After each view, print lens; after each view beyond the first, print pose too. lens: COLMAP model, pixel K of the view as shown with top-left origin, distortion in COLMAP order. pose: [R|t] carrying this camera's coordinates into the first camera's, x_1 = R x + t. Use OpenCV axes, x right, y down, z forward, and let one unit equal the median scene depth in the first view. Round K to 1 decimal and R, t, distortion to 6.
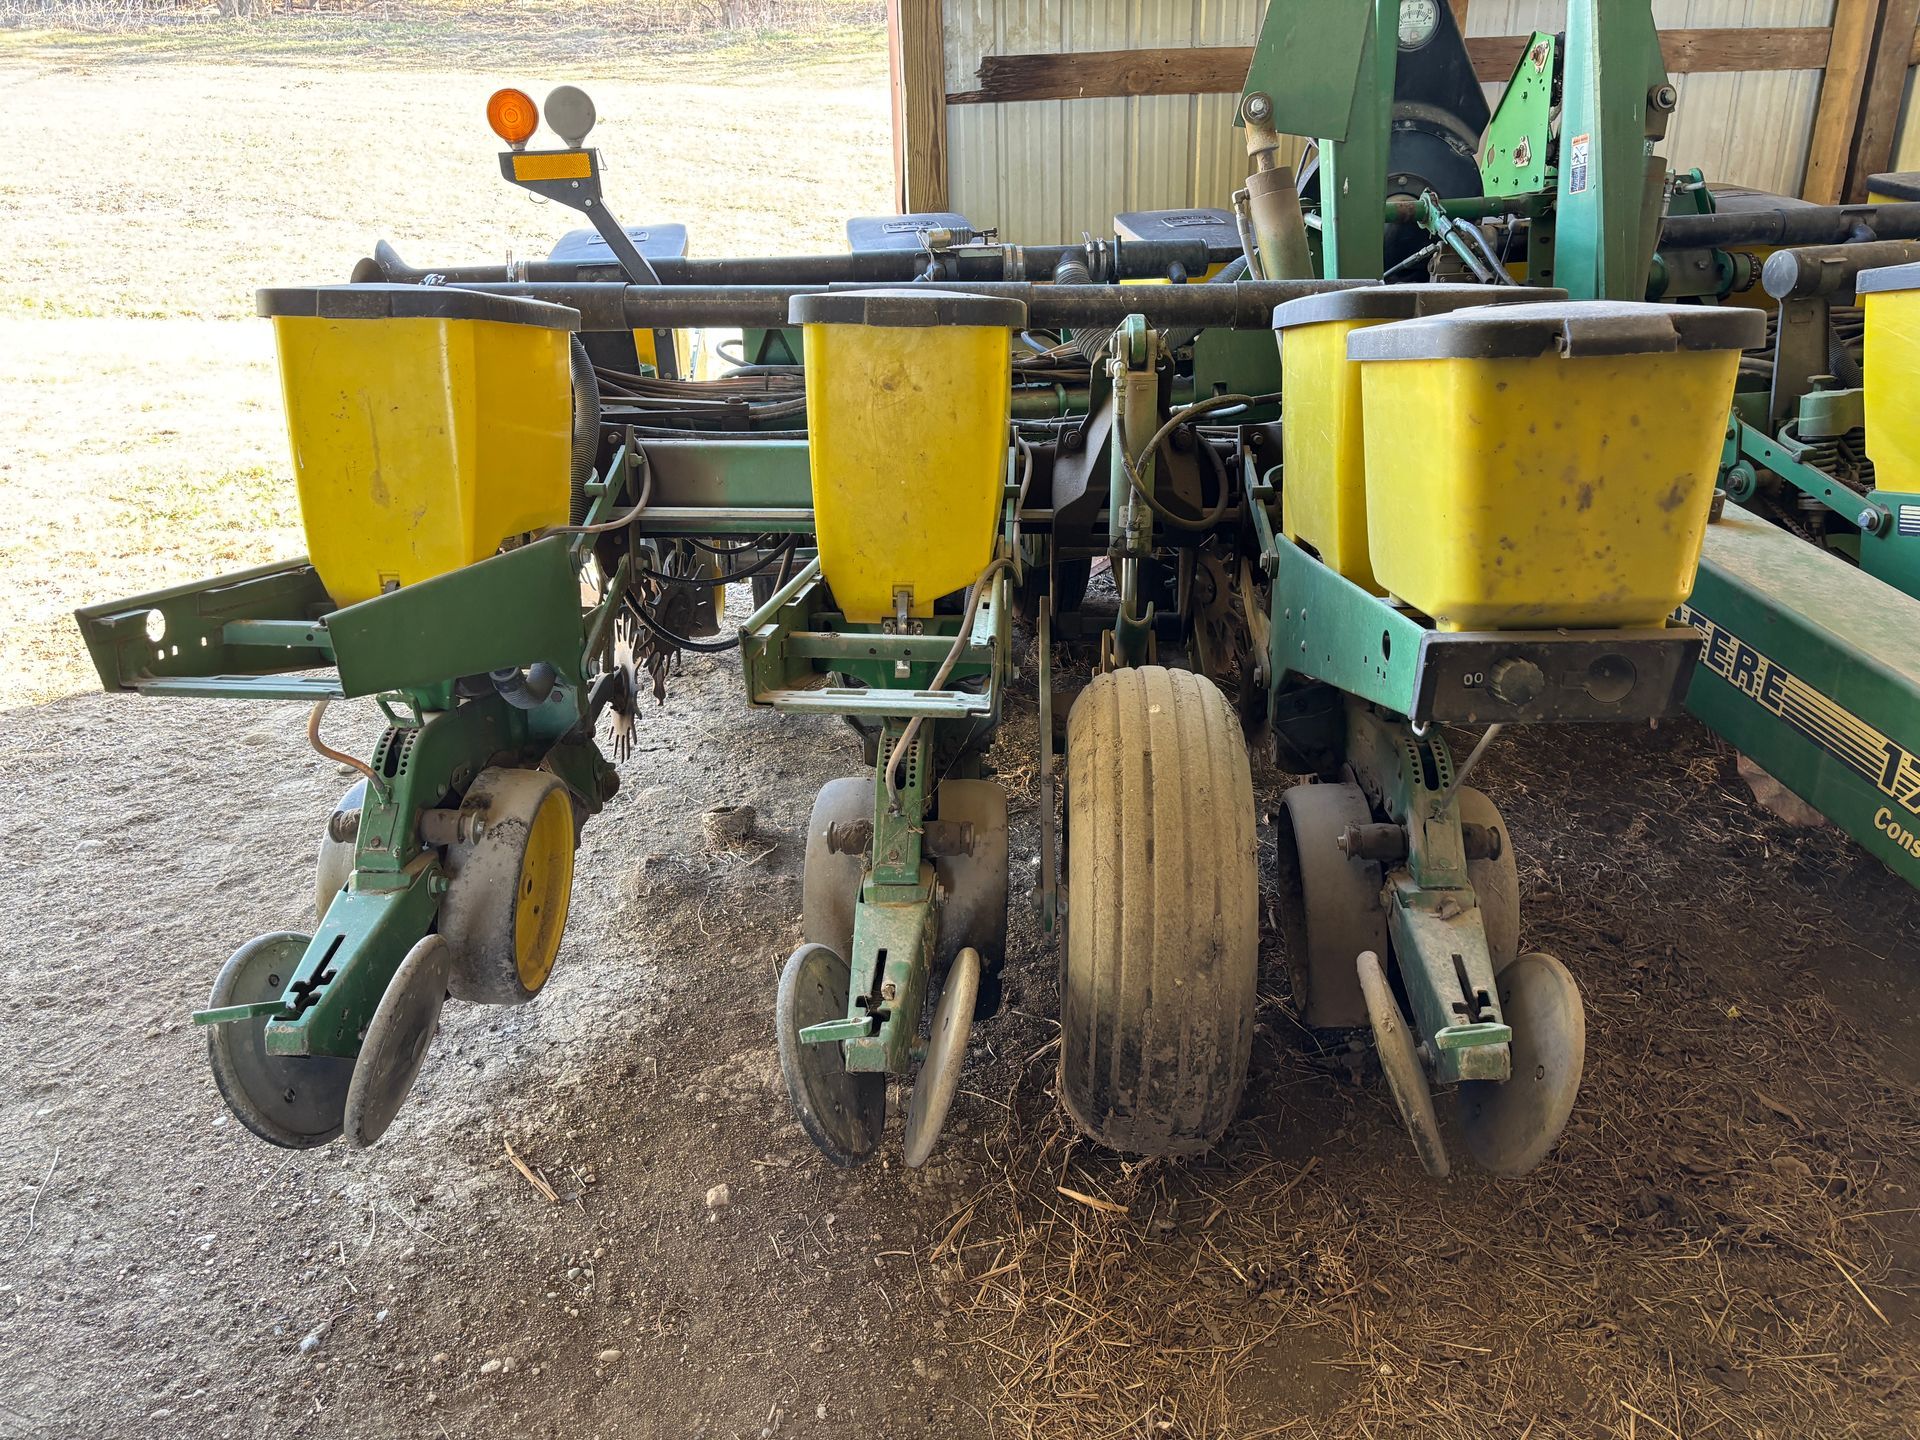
lens RADIAL K [[1459.8, 0, 948.8], [0, 1459.8, 697.6], [0, 0, 1]] dist [0.047055, -0.051814]
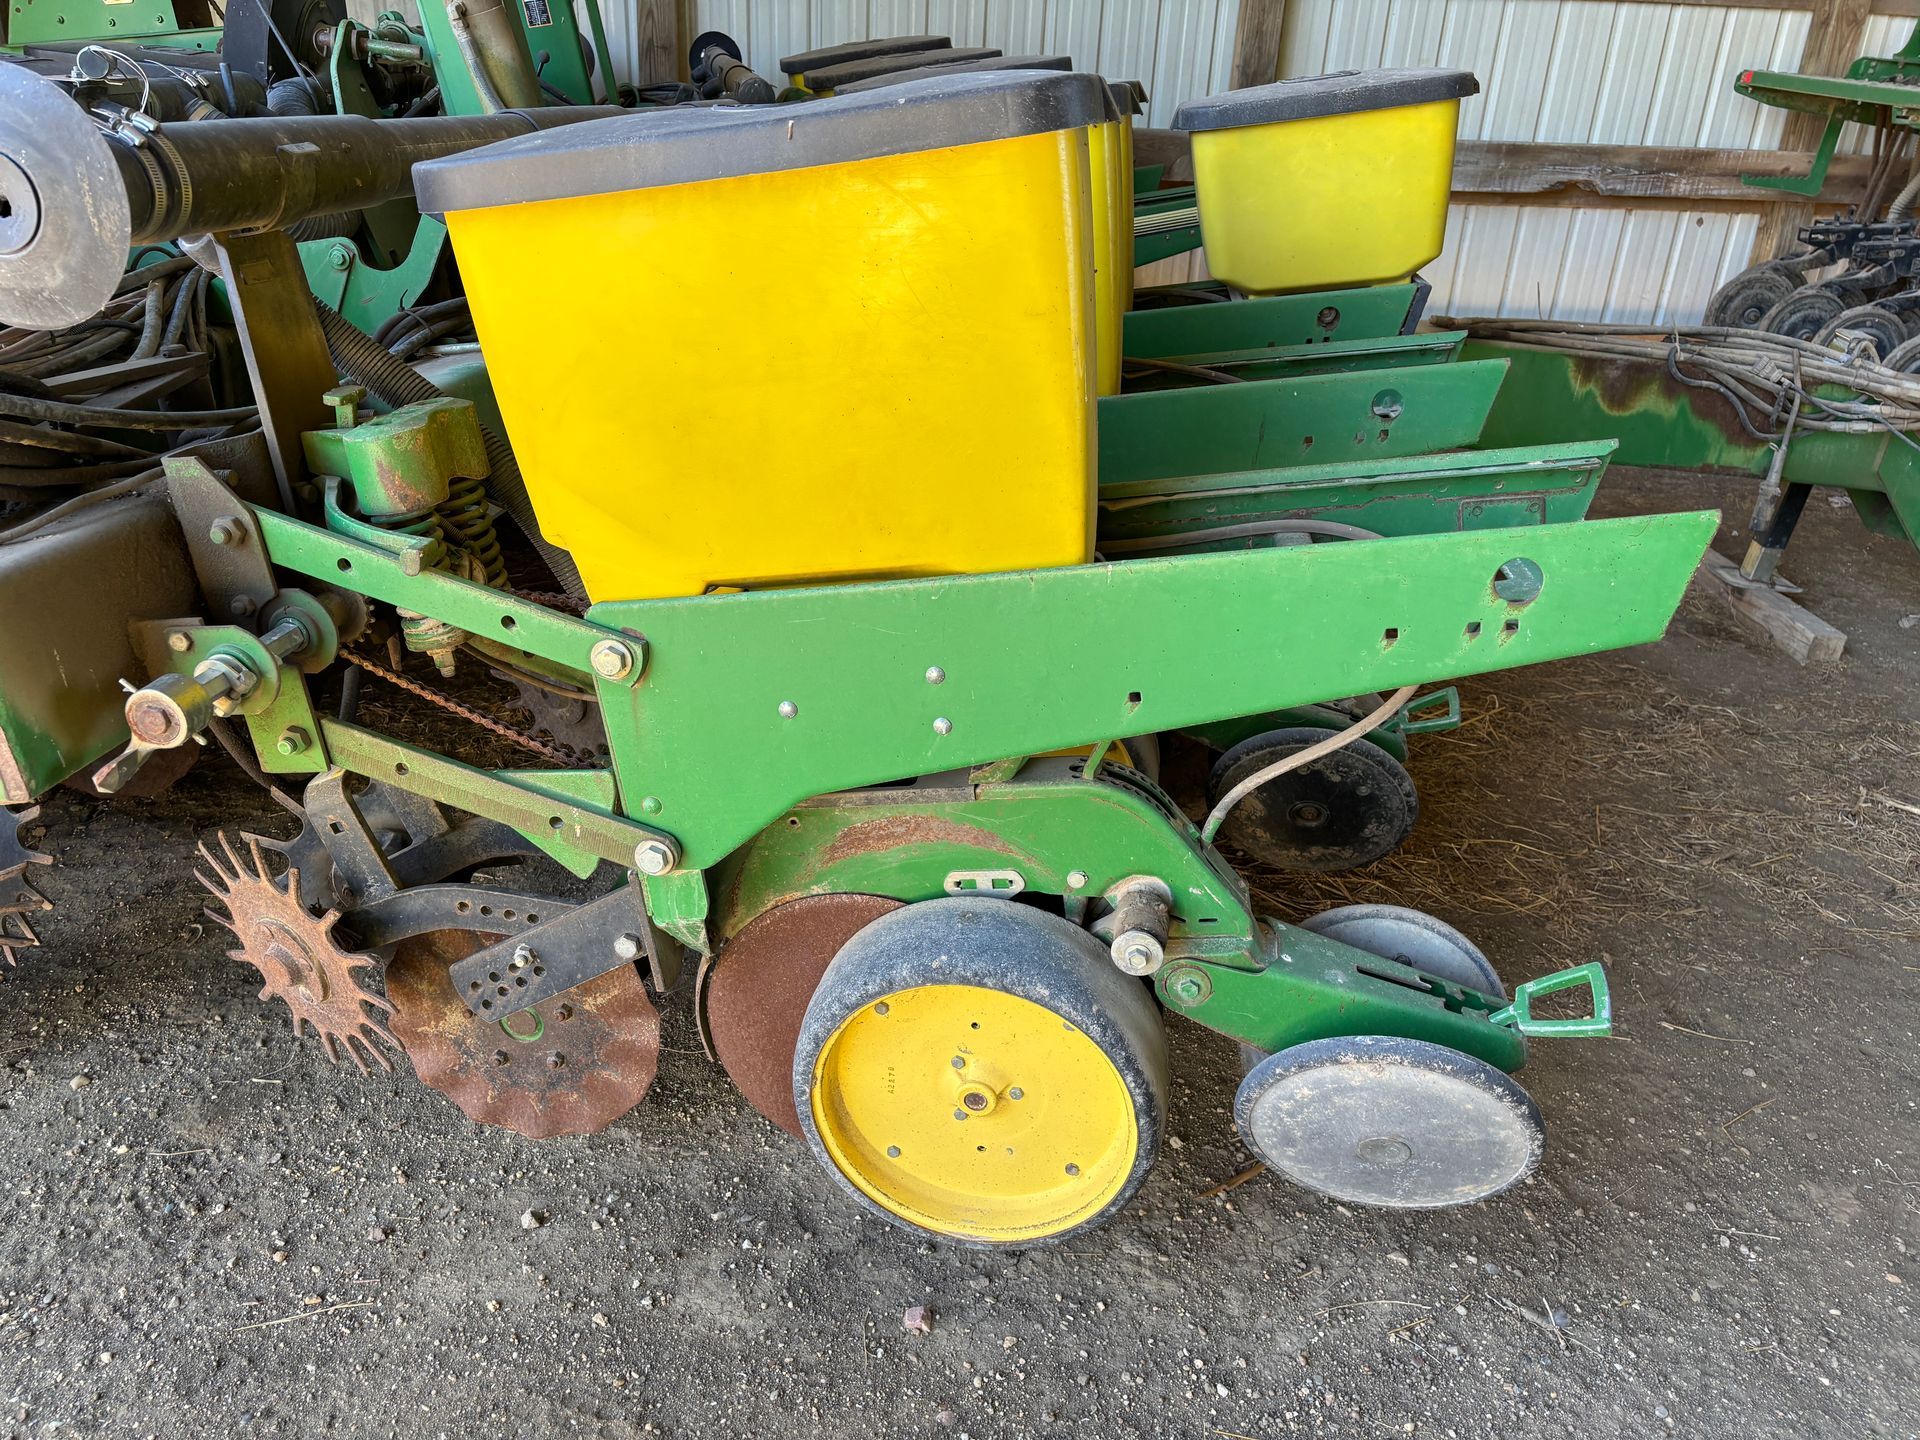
lens RADIAL K [[1459.8, 0, 952.5], [0, 1459.8, 708.6], [0, 0, 1]] dist [0.047055, -0.051814]
pose [[0.071644, -0.385468, 0.919936, -0.671137], [0.328109, 0.880083, 0.343216, -0.175886], [-0.941919, 0.277250, 0.189528, 0.640973]]
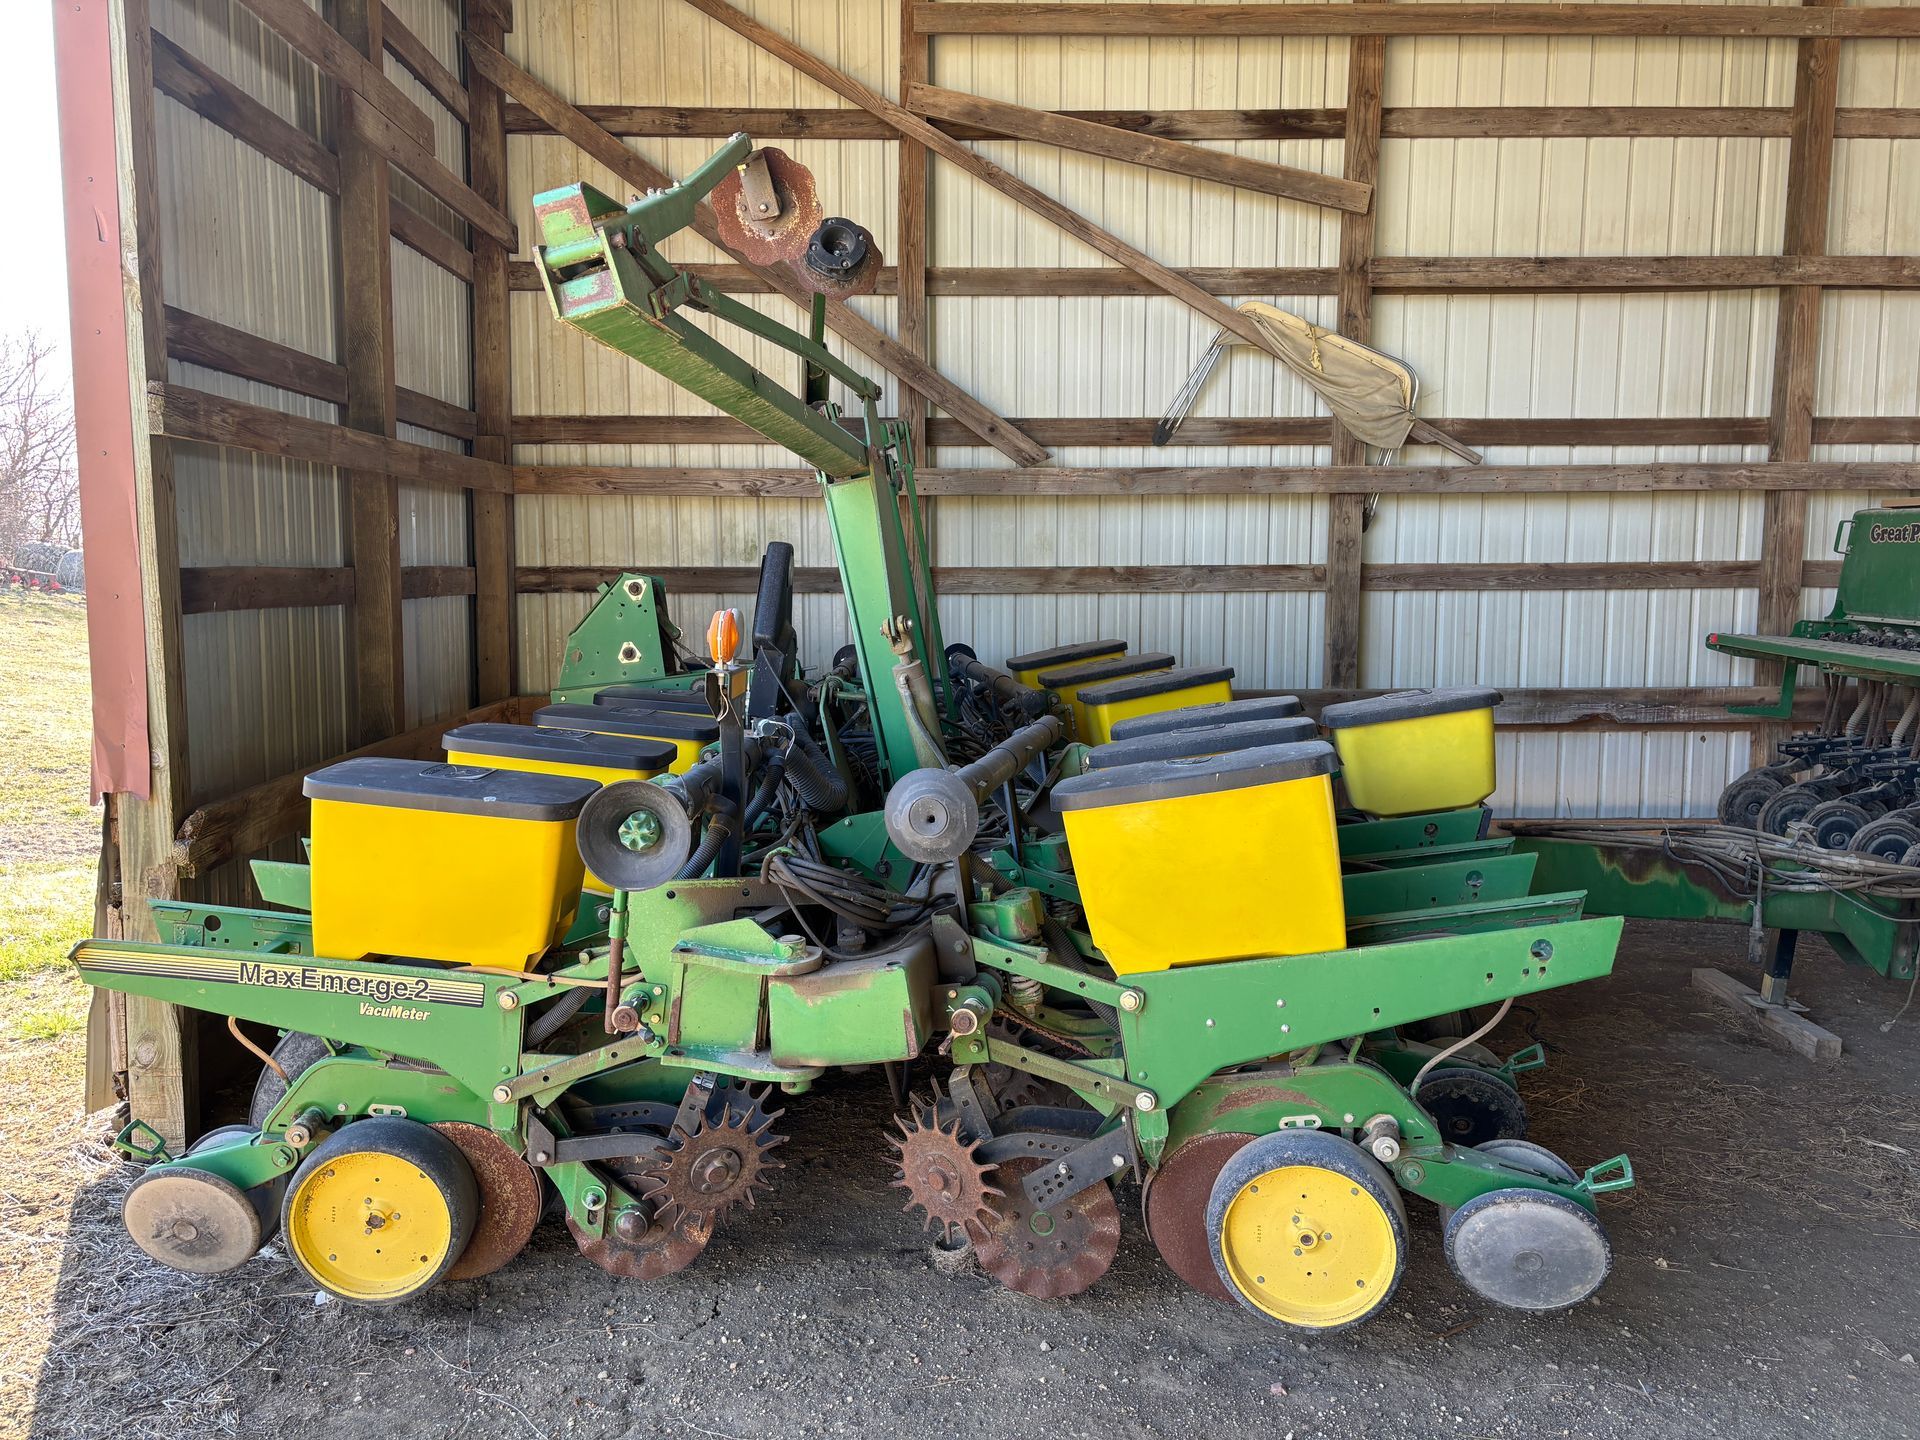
lens RADIAL K [[1459.8, 0, 950.0], [0, 1459.8, 711.8], [0, 0, 1]] dist [0.047055, -0.051814]
pose [[0.124511, -0.065294, 0.990068, -1.187811], [0.367300, 0.929979, 0.015139, -0.298144], [-0.921731, 0.361766, 0.139775, 0.716291]]
